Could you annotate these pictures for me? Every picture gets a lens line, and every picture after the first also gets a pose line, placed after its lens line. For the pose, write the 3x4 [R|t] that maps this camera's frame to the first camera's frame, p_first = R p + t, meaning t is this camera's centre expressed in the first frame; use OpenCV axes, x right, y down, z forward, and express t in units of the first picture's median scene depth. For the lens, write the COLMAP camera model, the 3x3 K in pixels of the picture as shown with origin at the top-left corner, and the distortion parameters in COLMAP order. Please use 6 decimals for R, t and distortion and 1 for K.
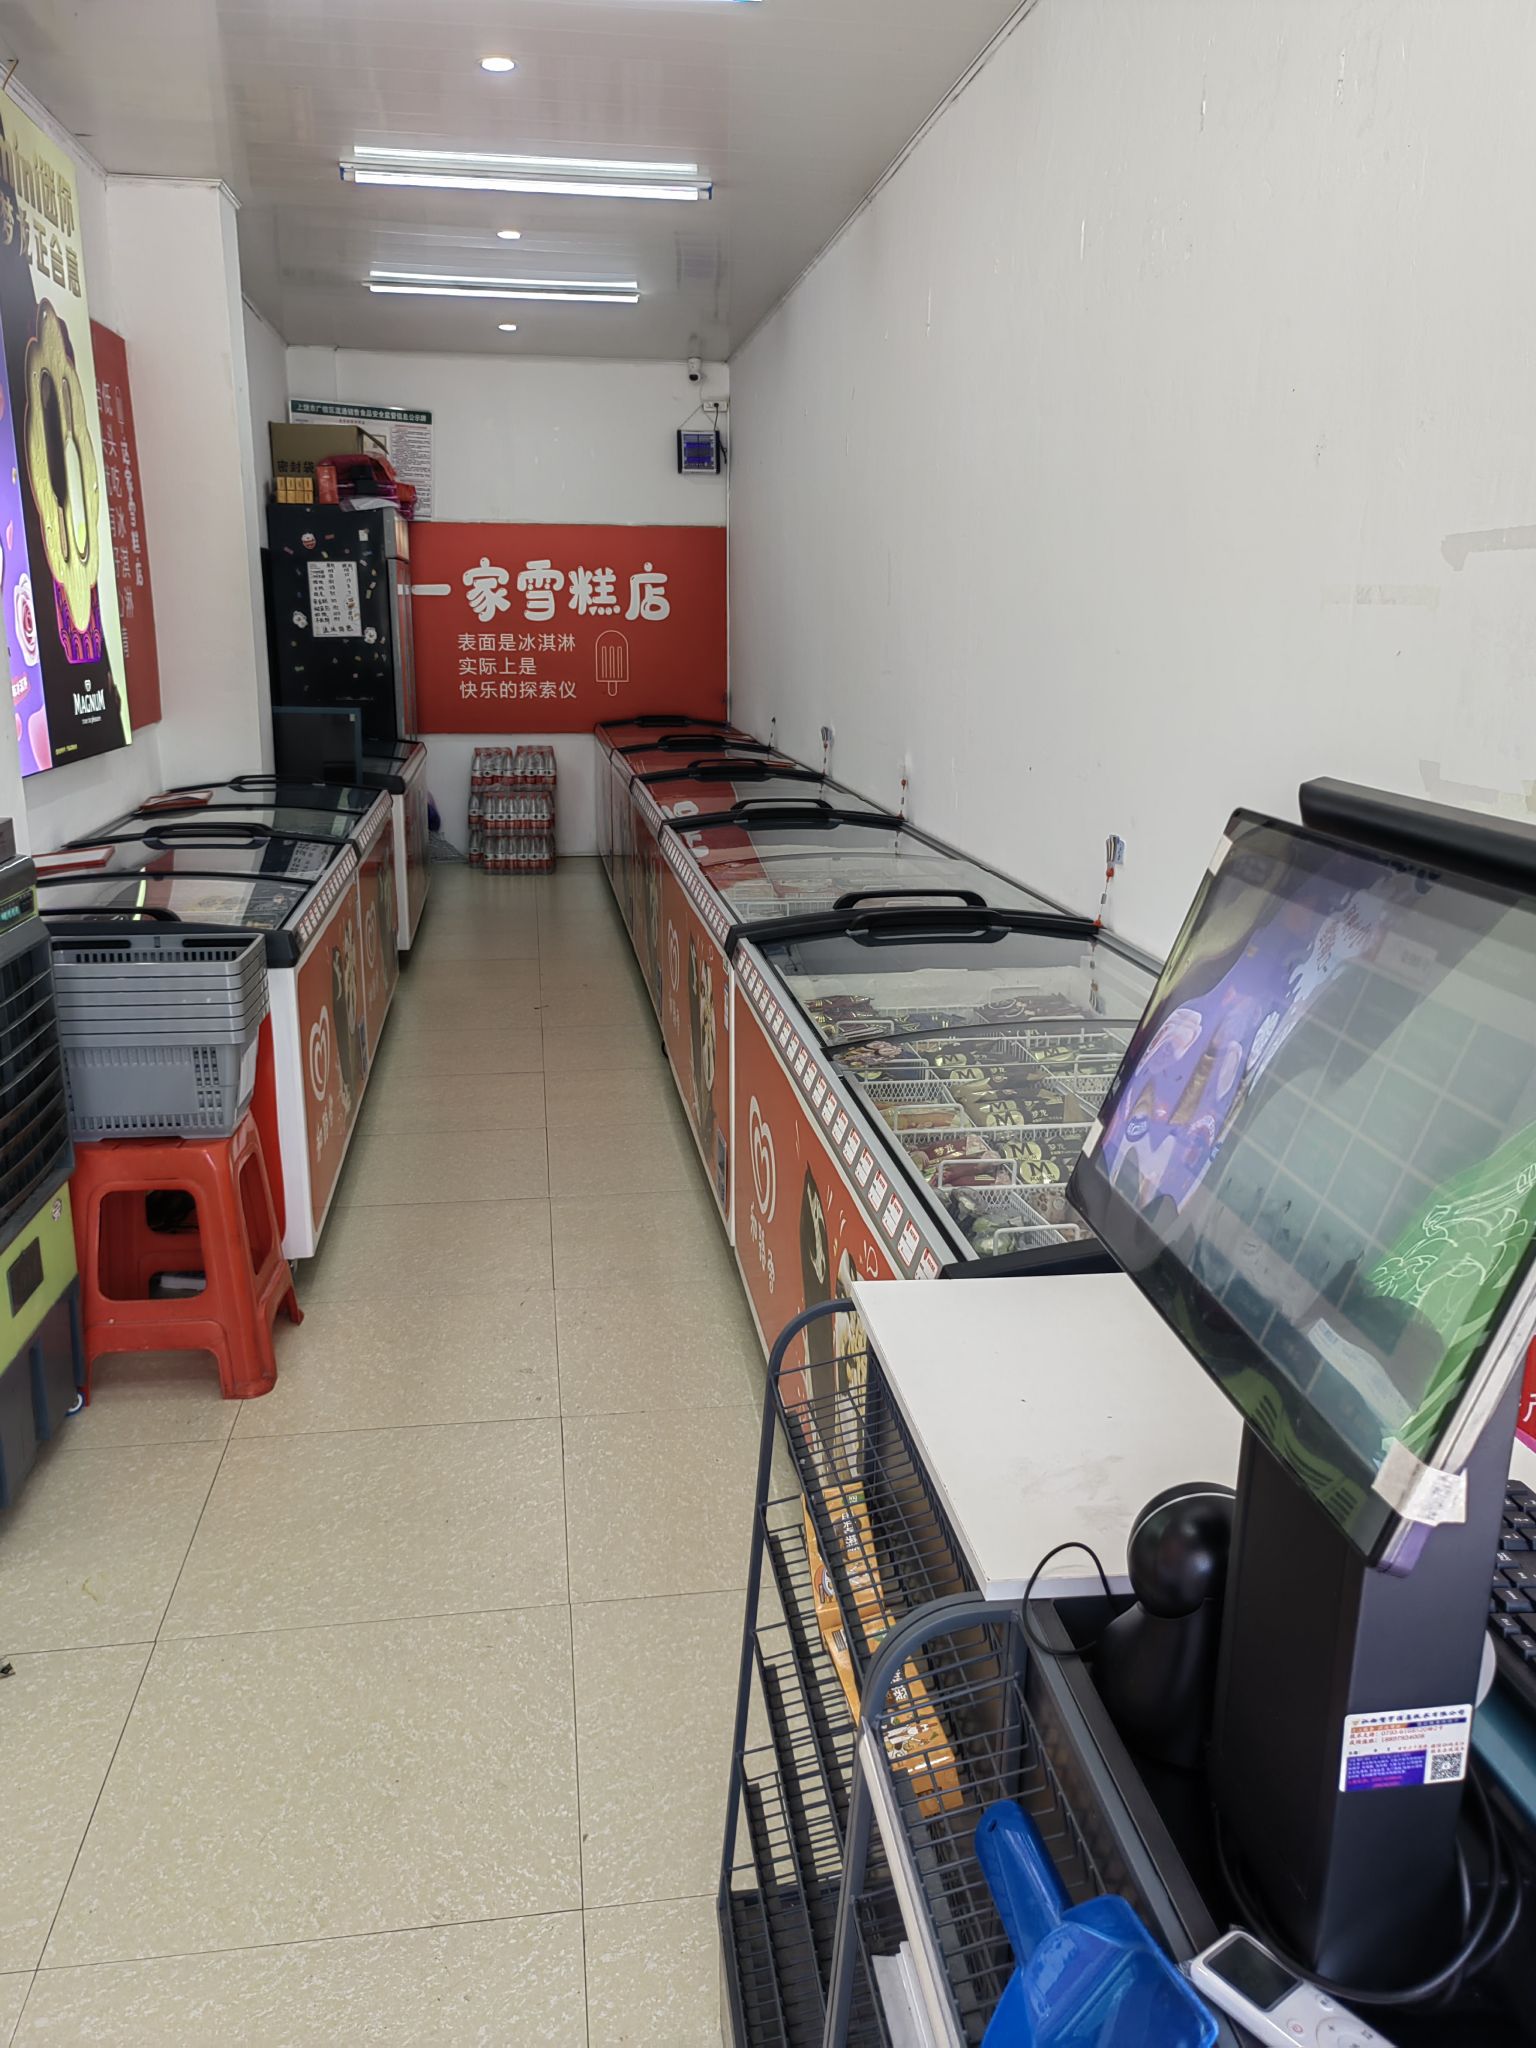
lens RADIAL K [[1607.2, 0, 768.0], [0, 1607.2, 1024.0], [0, 0, 1]] dist [-0.013511, 0.101978]
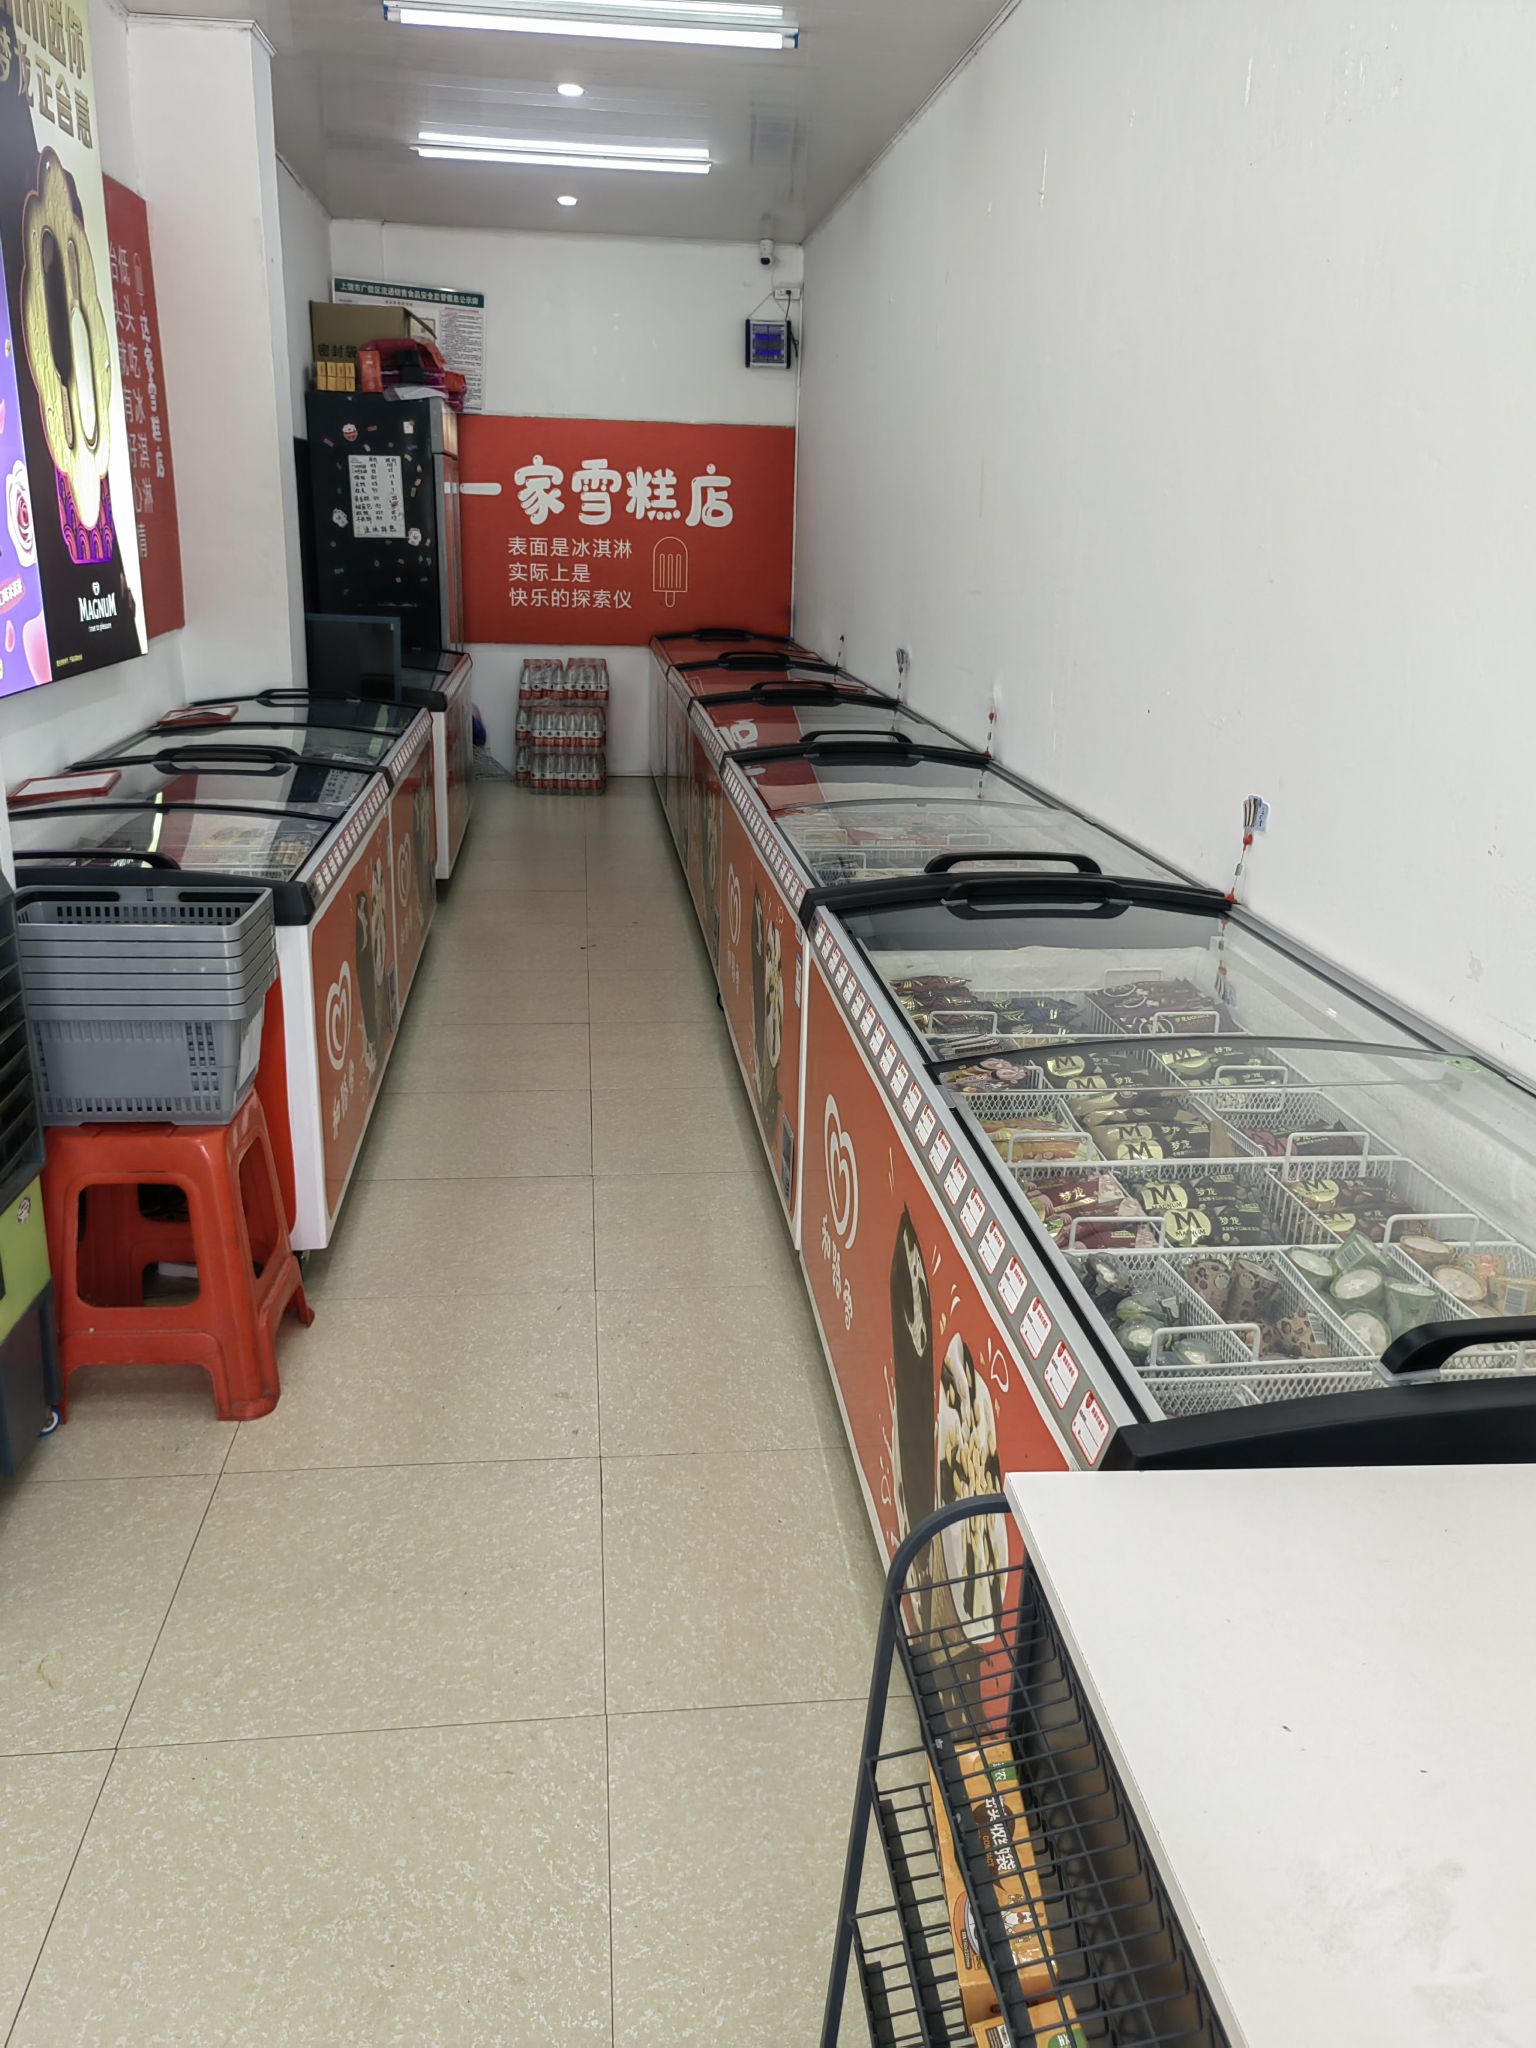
lens RADIAL K [[1606.2, 0, 768.0], [0, 1606.2, 1024.0], [0, 0, 1]] dist [0.022080, 0.011810]
pose [[0.999210, 0.029300, -0.026848, -0.017932], [-0.027823, 0.998162, 0.053847, -0.033427], [0.028376, -0.053057, 0.998188, 0.120342]]
